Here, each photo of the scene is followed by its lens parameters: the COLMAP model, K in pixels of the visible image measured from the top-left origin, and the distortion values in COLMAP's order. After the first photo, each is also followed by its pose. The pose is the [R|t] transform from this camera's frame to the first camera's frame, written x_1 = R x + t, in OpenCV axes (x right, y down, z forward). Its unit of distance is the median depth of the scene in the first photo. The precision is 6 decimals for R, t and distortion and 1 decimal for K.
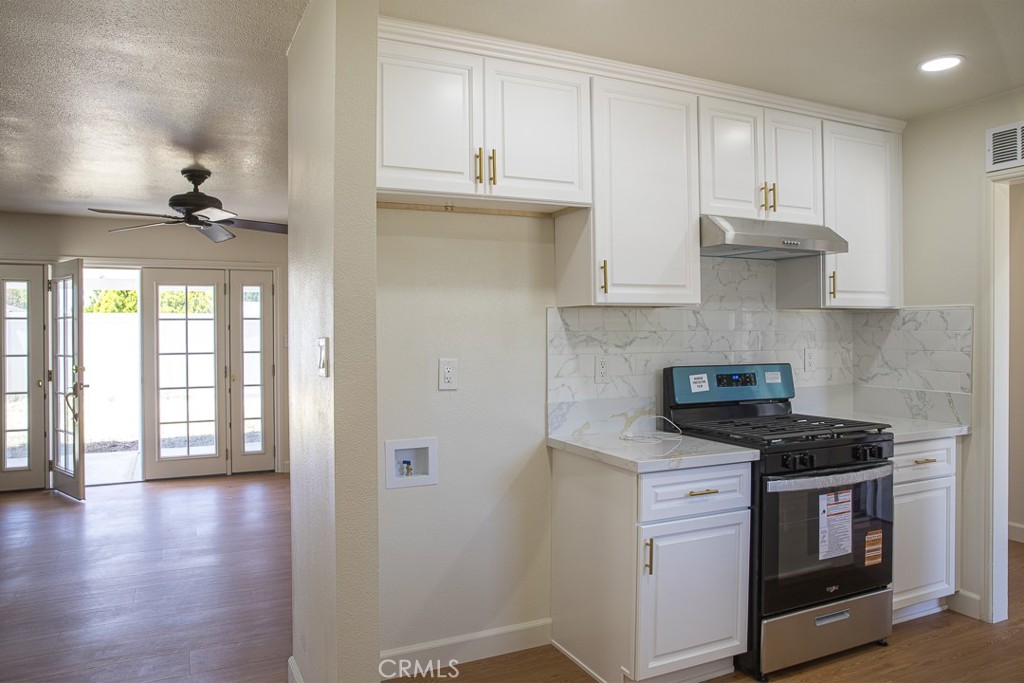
lens RADIAL K [[715.4, 0, 512.2], [0, 715.4, 339.6], [0, 0, 1]] dist [-0.024870, 0.007345]
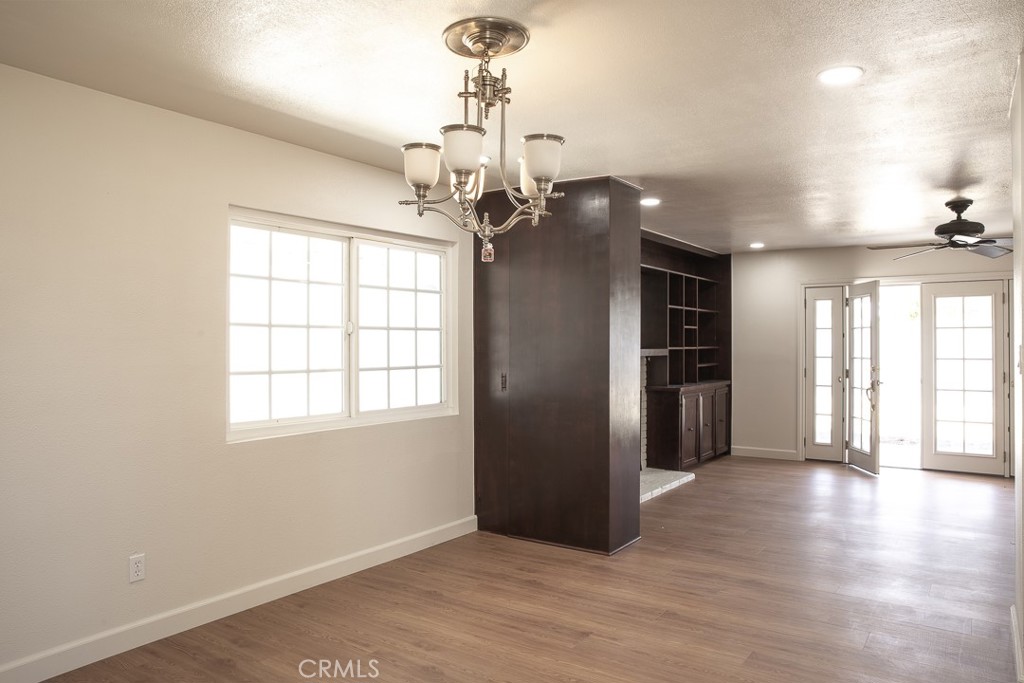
lens RADIAL K [[715.4, 0, 515.0], [0, 715.4, 336.5], [0, 0, 1]] dist [-0.024870, 0.007345]
pose [[0.506019, 0.003614, -0.862515, 0.143240], [-0.005054, 0.999986, 0.001225, -0.013658], [0.862508, 0.003739, 0.506030, -0.155135]]
